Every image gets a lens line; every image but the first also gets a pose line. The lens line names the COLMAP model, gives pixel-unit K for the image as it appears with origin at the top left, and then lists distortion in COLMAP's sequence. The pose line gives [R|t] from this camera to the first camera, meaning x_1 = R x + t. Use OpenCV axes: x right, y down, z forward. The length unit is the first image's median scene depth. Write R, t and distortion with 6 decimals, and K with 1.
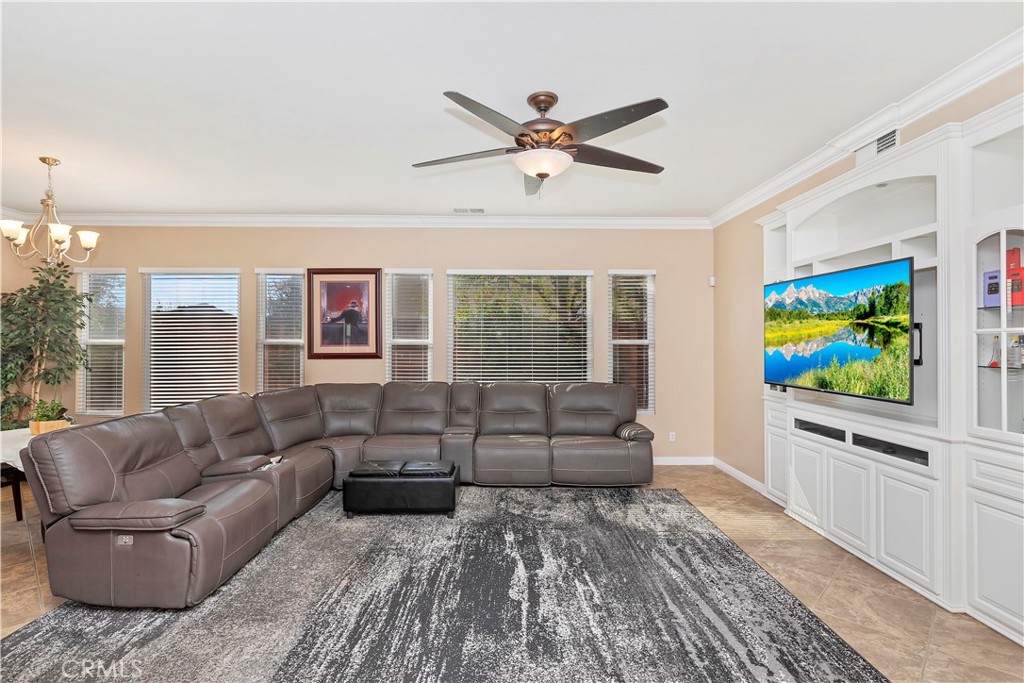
lens RADIAL K [[494.0, 0, 505.8], [0, 494.0, 339.1], [0, 0, 1]] dist [0.003334, -0.001391]
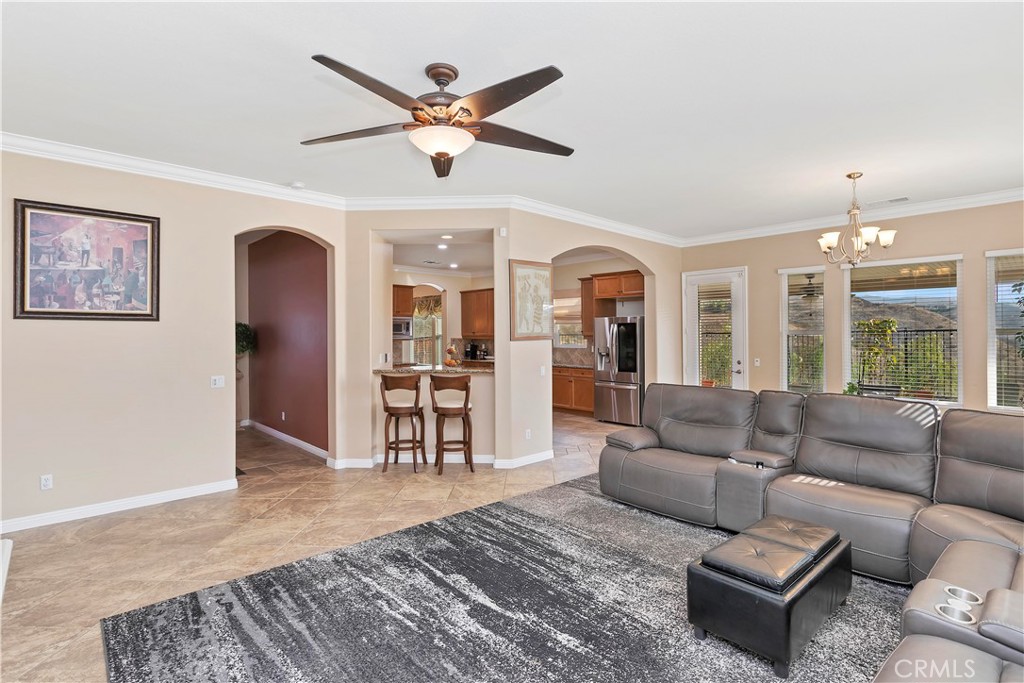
lens RADIAL K [[494.0, 0, 516.0], [0, 494.0, 339.6], [0, 0, 1]] dist [0.003334, -0.001391]
pose [[-0.734606, 0.010731, -0.678409, 0.585949], [0.010899, 0.999933, 0.004016, 0.014076], [0.678406, -0.004444, -0.734674, 1.727771]]
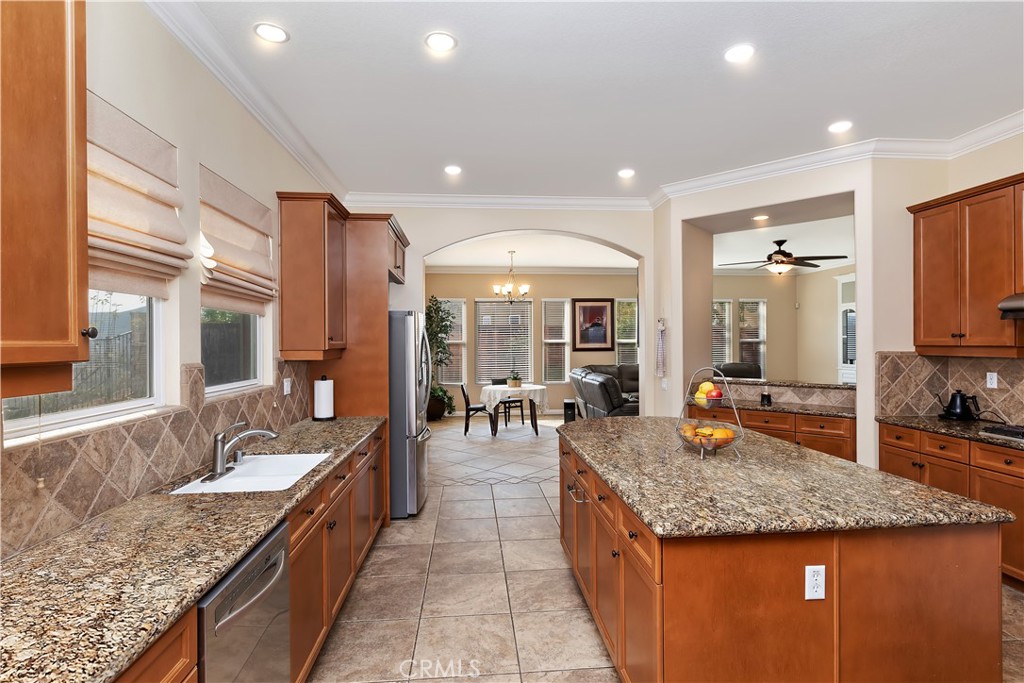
lens RADIAL K [[494.0, 0, 510.2], [0, 494.0, 342.6], [0, 0, 1]] dist [0.003334, -0.001391]
pose [[0.997577, -0.005780, 0.069331, -1.415150], [0.005010, 0.999924, 0.011279, -0.019676], [-0.069391, -0.010904, 0.997530, -1.341206]]
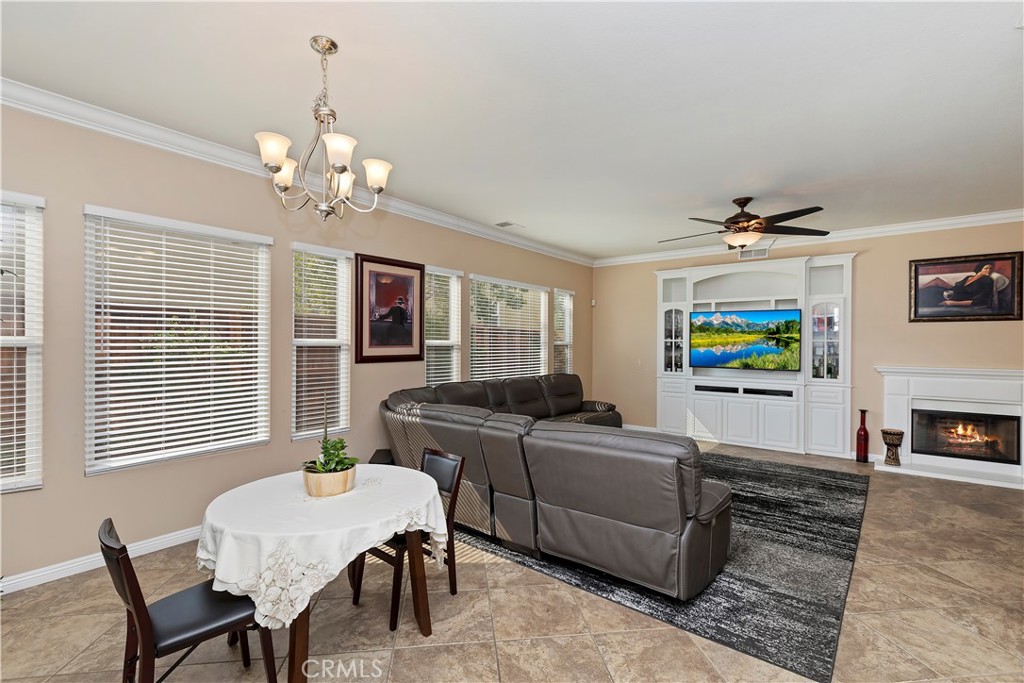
lens RADIAL K [[463.4, 0, 508.6], [0, 463.4, 344.1], [0, 0, 1]] dist [0.001777, -0.001025]
pose [[0.628705, 0.000974, 0.777644, -1.622546], [-0.013038, 0.999872, 0.009288, -0.003437], [-0.777535, -0.015978, 0.628637, 0.607041]]
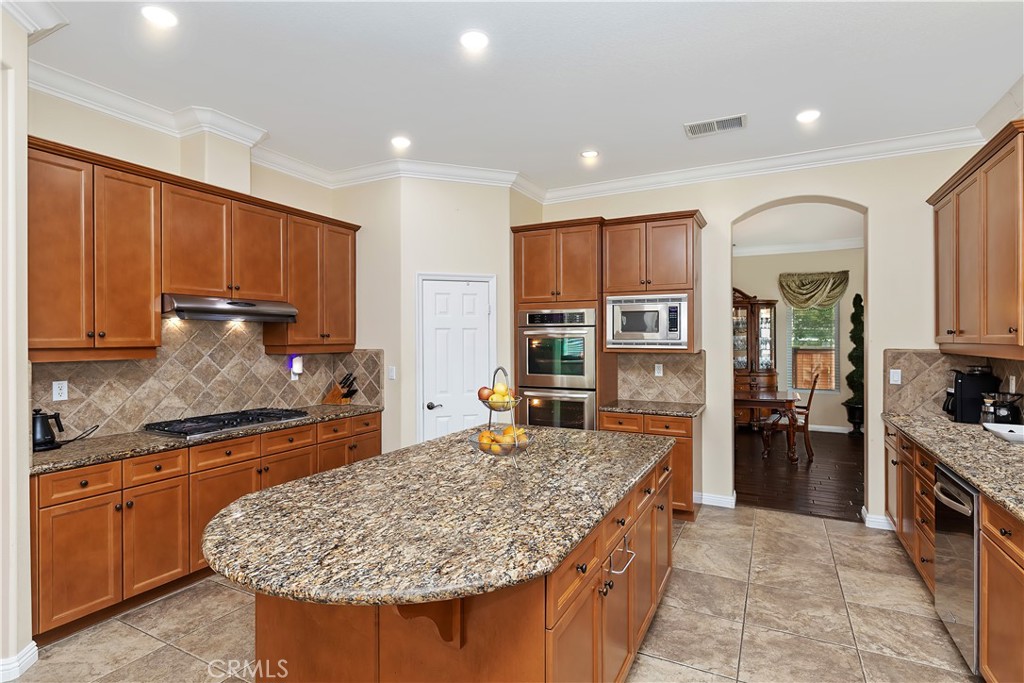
lens RADIAL K [[494.0, 0, 521.5], [0, 494.0, 339.1], [0, 0, 1]] dist [0.003334, -0.001391]
pose [[-0.882055, 0.003141, 0.471135, -1.414874], [-0.000706, 0.999968, -0.007987, -0.003653], [-0.471145, -0.007378, -0.882025, 0.118597]]
